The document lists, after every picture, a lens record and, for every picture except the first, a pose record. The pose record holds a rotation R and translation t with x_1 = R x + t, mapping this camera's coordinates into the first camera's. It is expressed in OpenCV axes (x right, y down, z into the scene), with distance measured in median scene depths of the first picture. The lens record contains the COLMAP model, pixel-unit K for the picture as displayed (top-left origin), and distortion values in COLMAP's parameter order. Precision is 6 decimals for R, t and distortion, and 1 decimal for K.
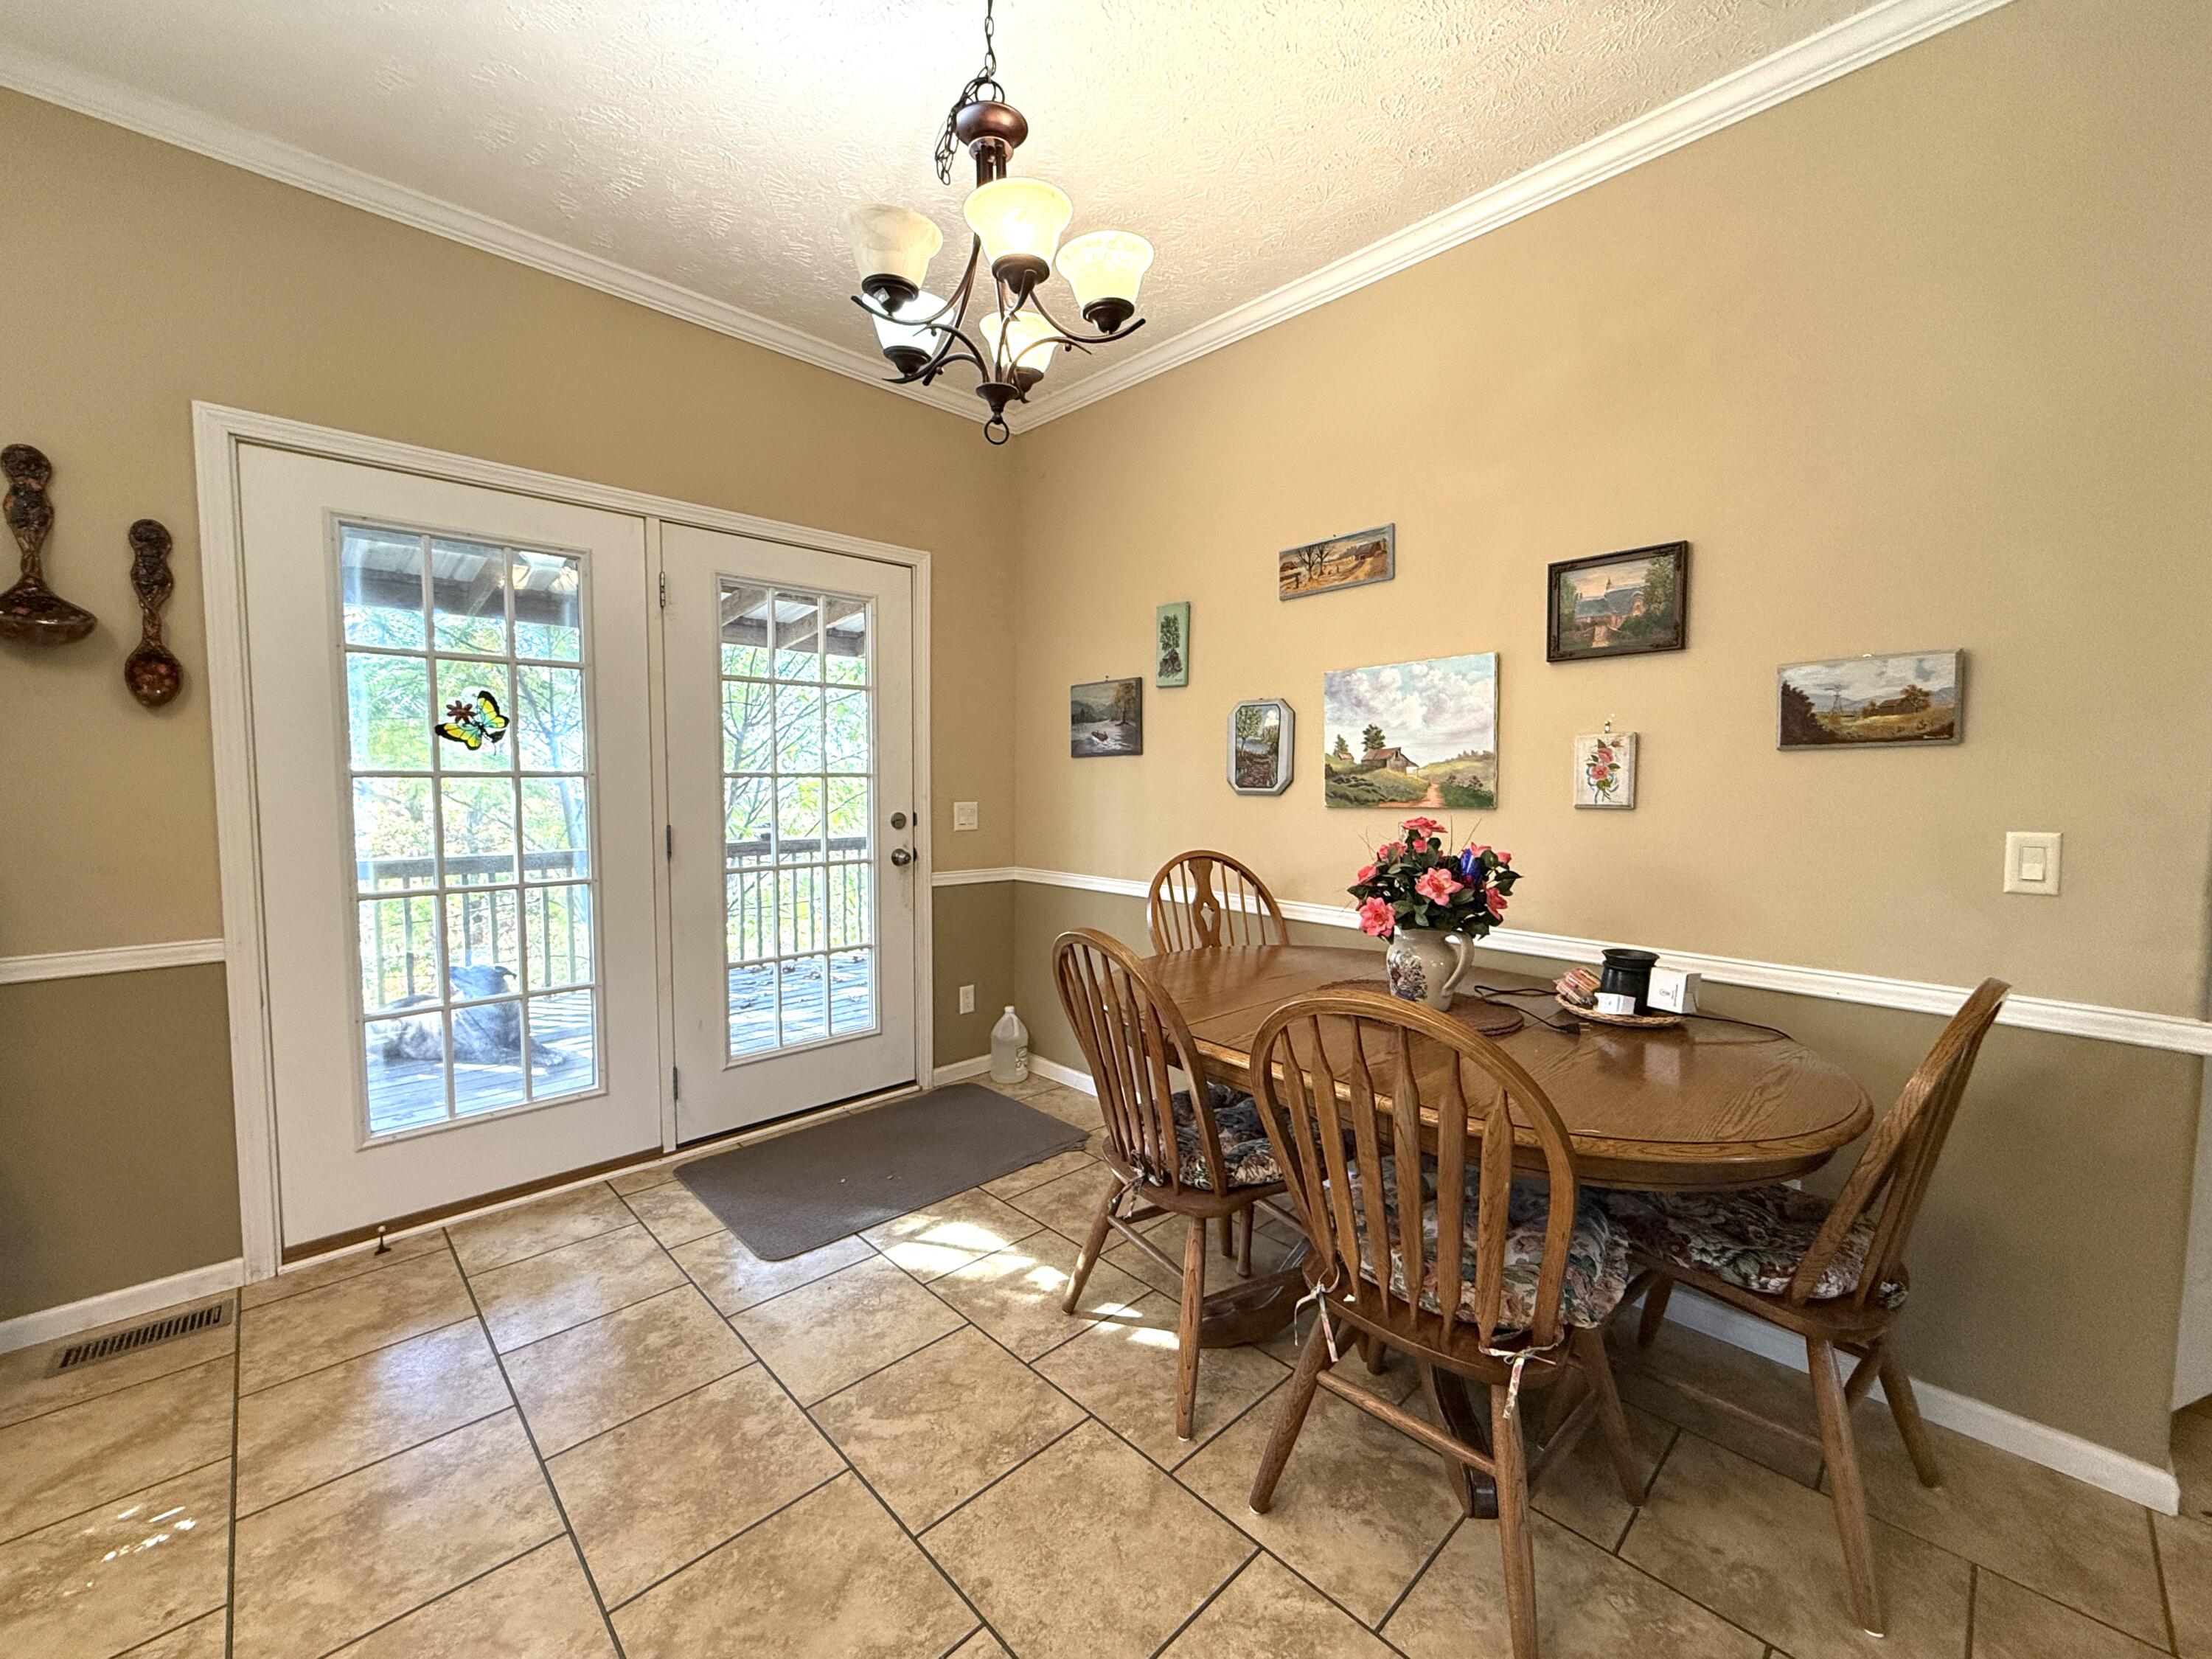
lens RADIAL K [[879.7, 0, 1100.8], [0, 879.7, 831.1], [0, 0, 1]] dist [-0.000176, -0.000031]
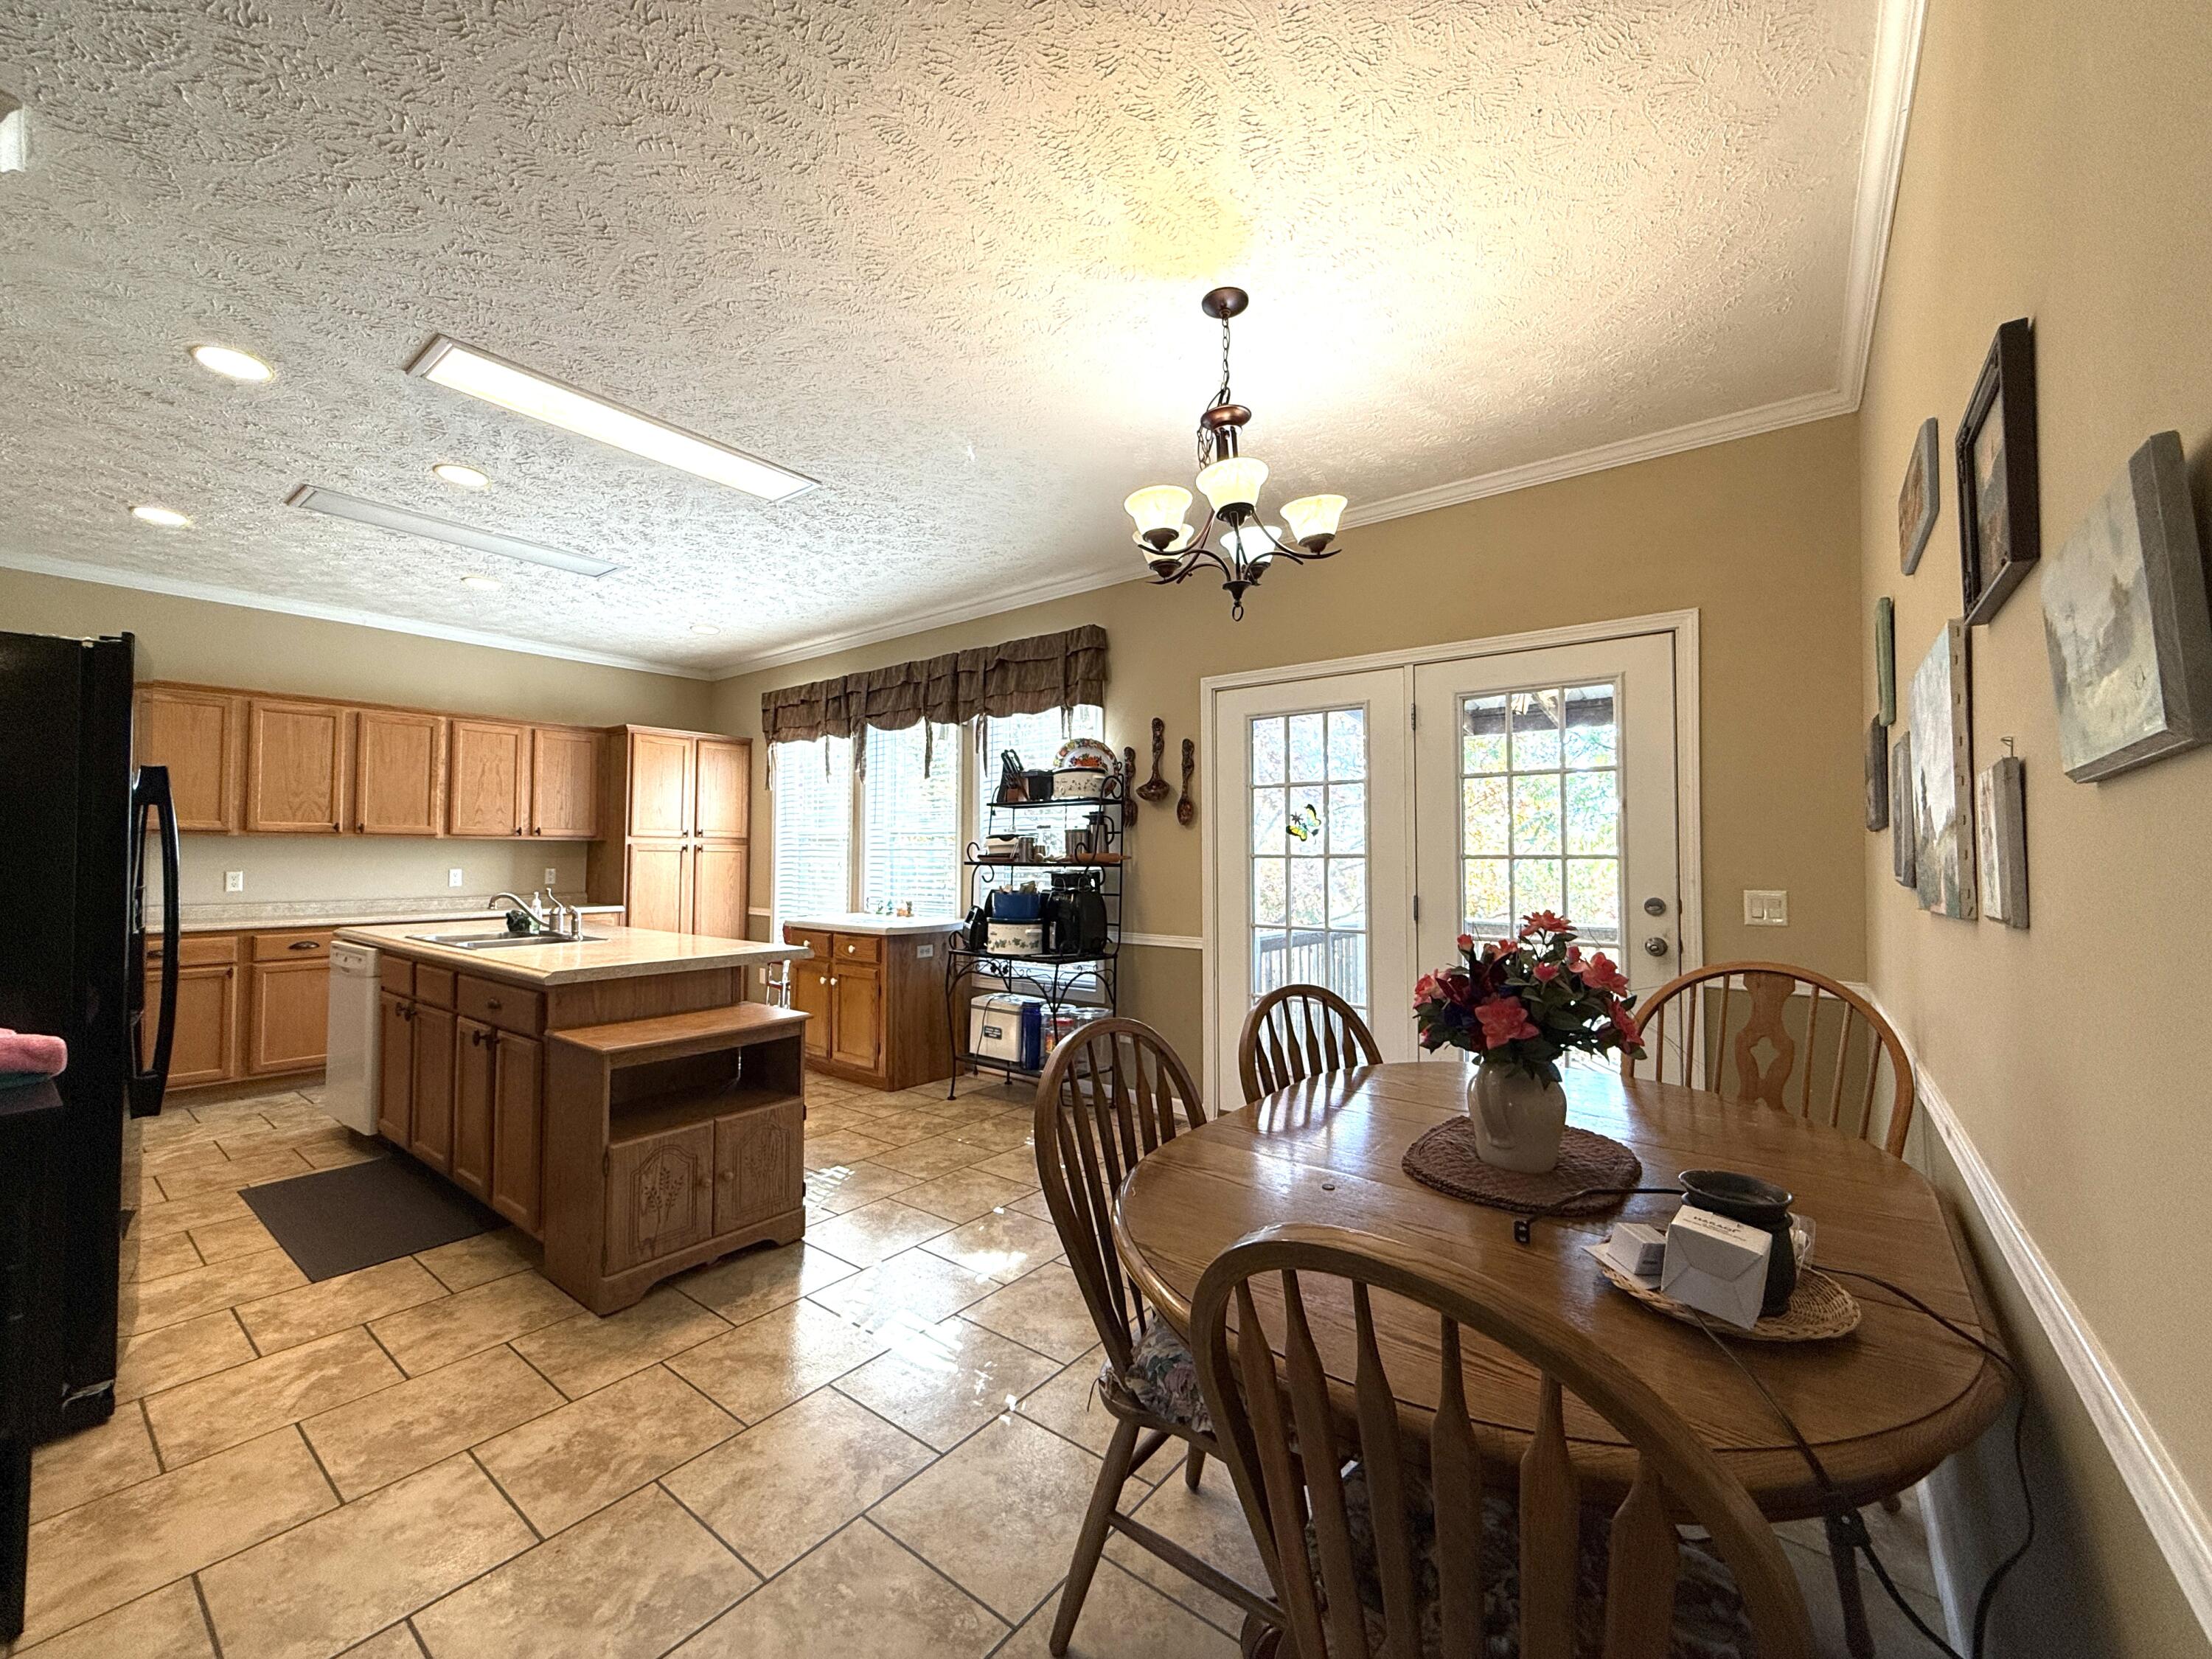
lens RADIAL K [[879.7, 0, 1100.8], [0, 879.7, 831.1], [0, 0, 1]] dist [-0.000176, -0.000031]
pose [[0.144822, -0.030419, -0.988990, 0.861868], [-0.064045, 0.997143, -0.040049, -0.024052], [0.987383, 0.069140, 0.142460, 0.424073]]
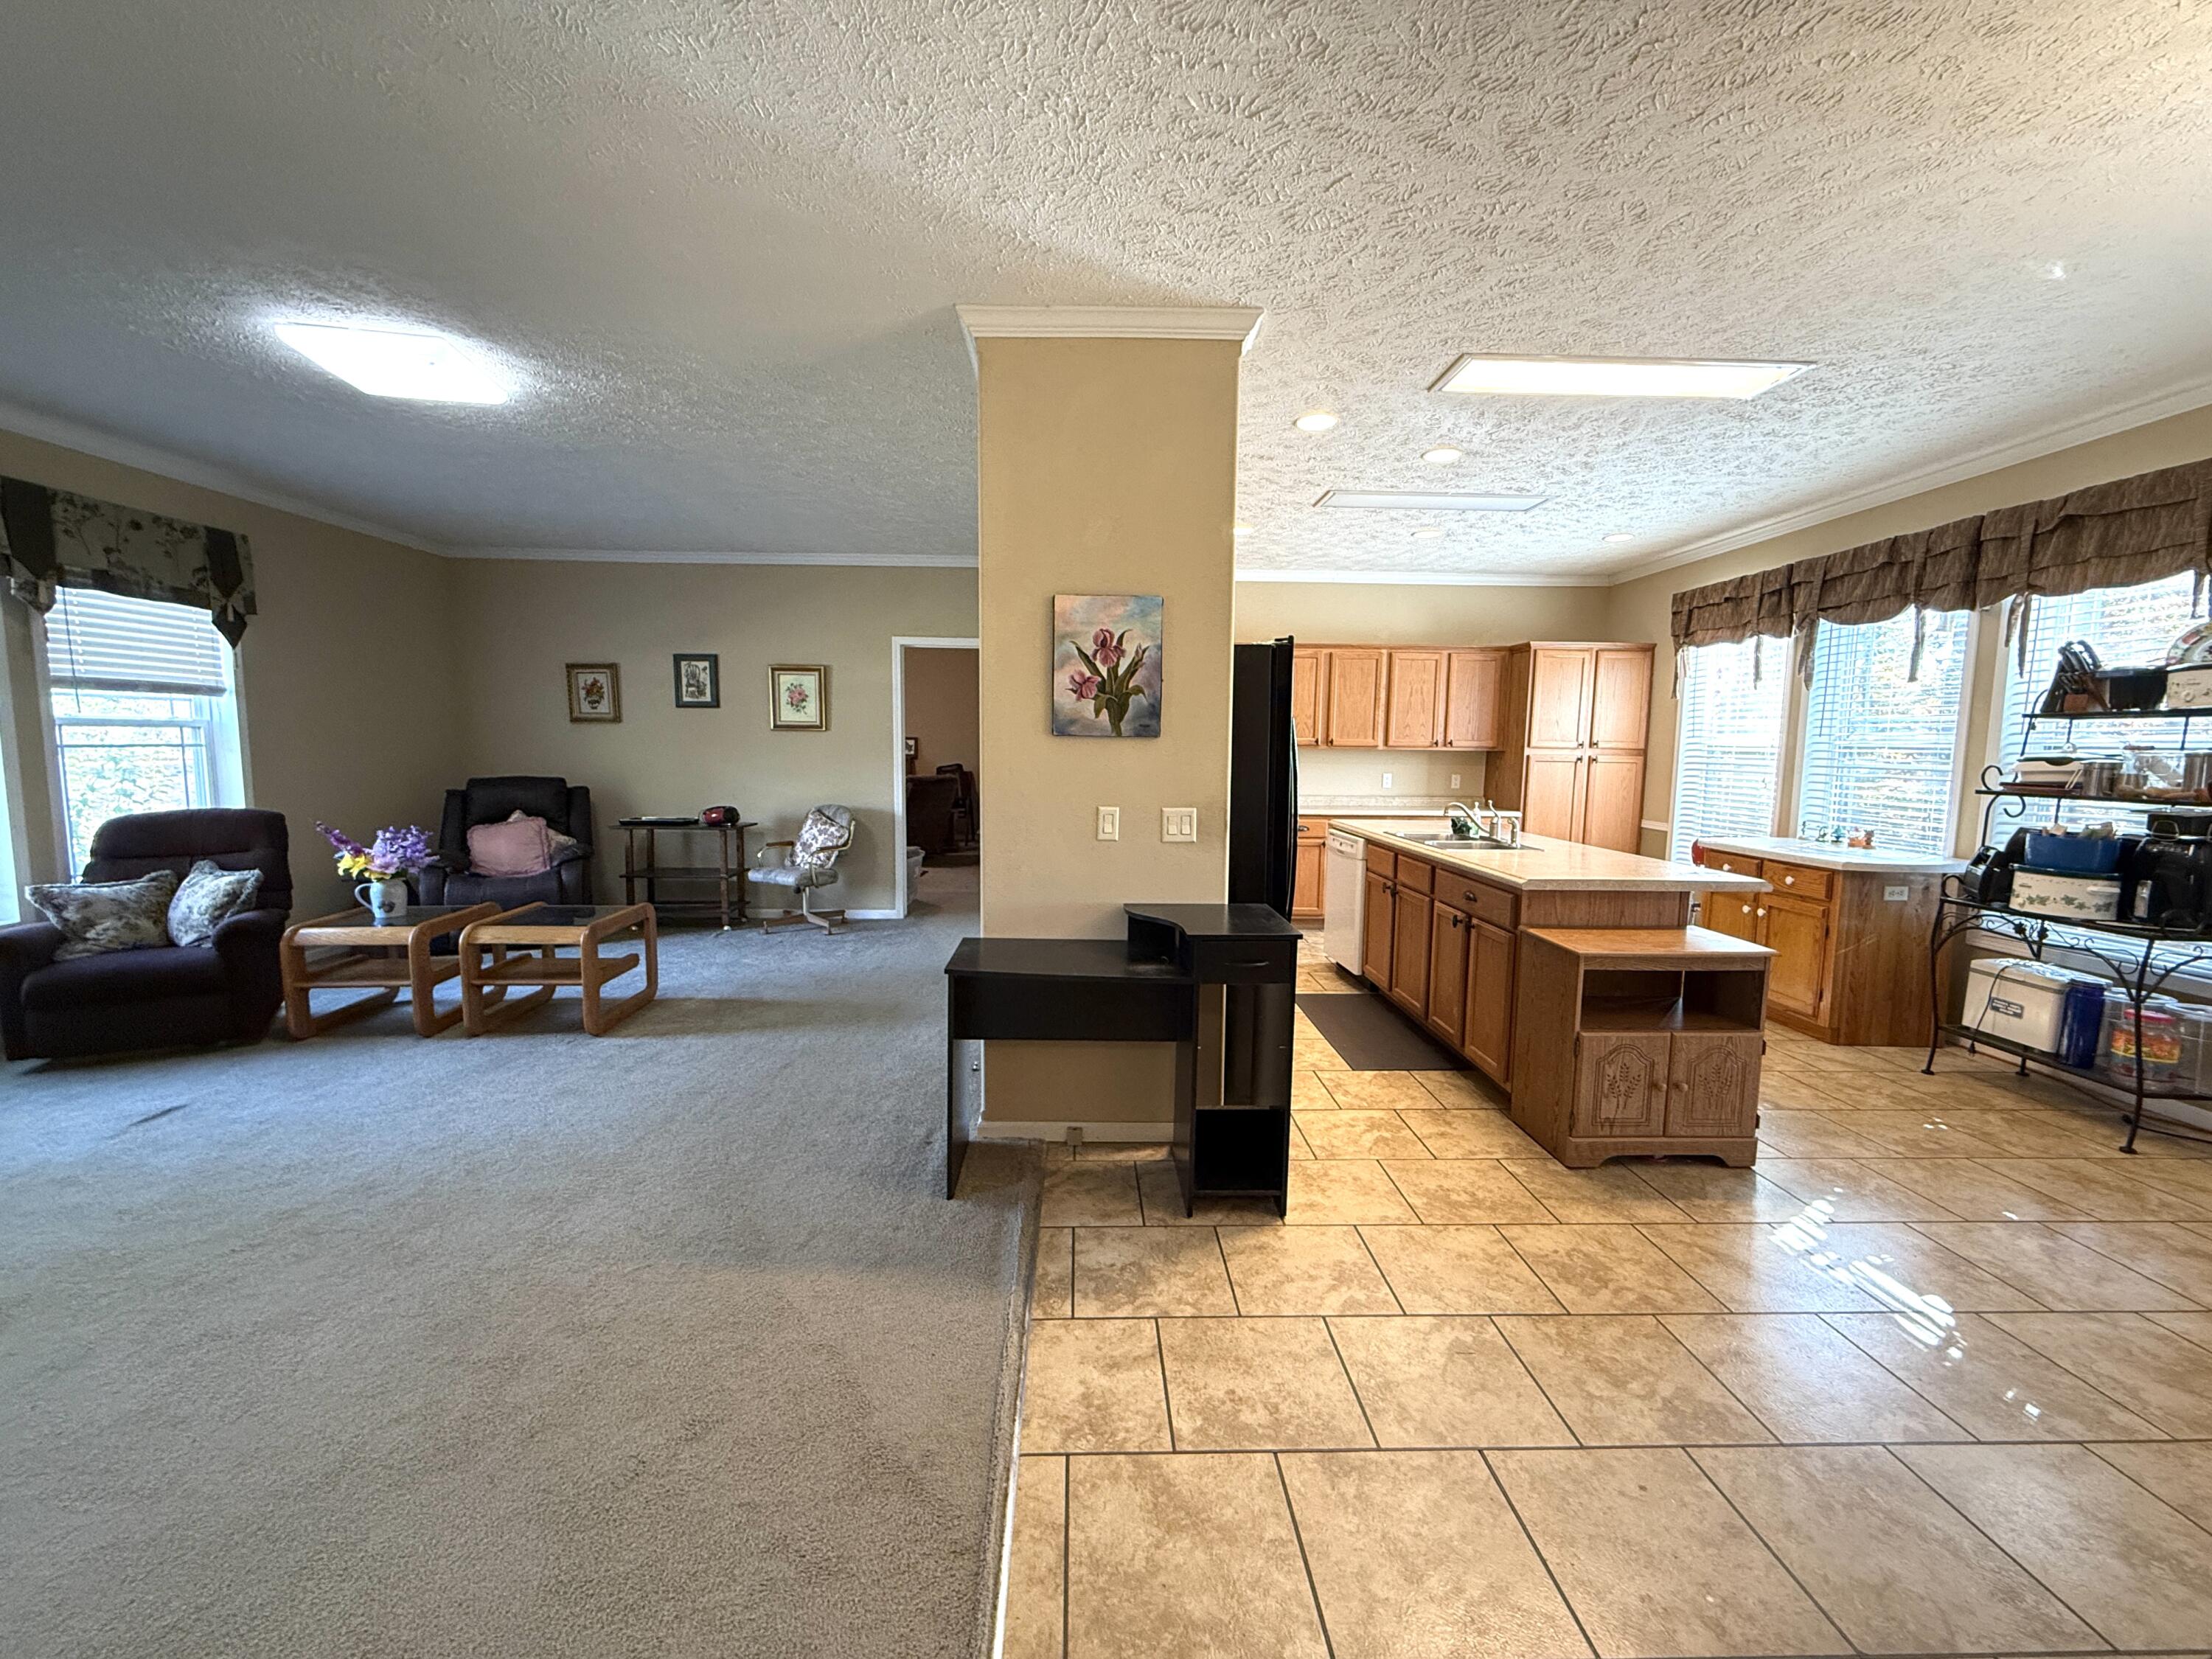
lens RADIAL K [[879.7, 0, 1100.8], [0, 879.7, 831.1], [0, 0, 1]] dist [-0.000176, -0.000031]
pose [[-0.674323, 0.061050, -0.735909, 1.078452], [-0.060822, 0.988599, 0.137745, -0.064571], [0.735928, 0.137644, -0.662921, 0.306083]]
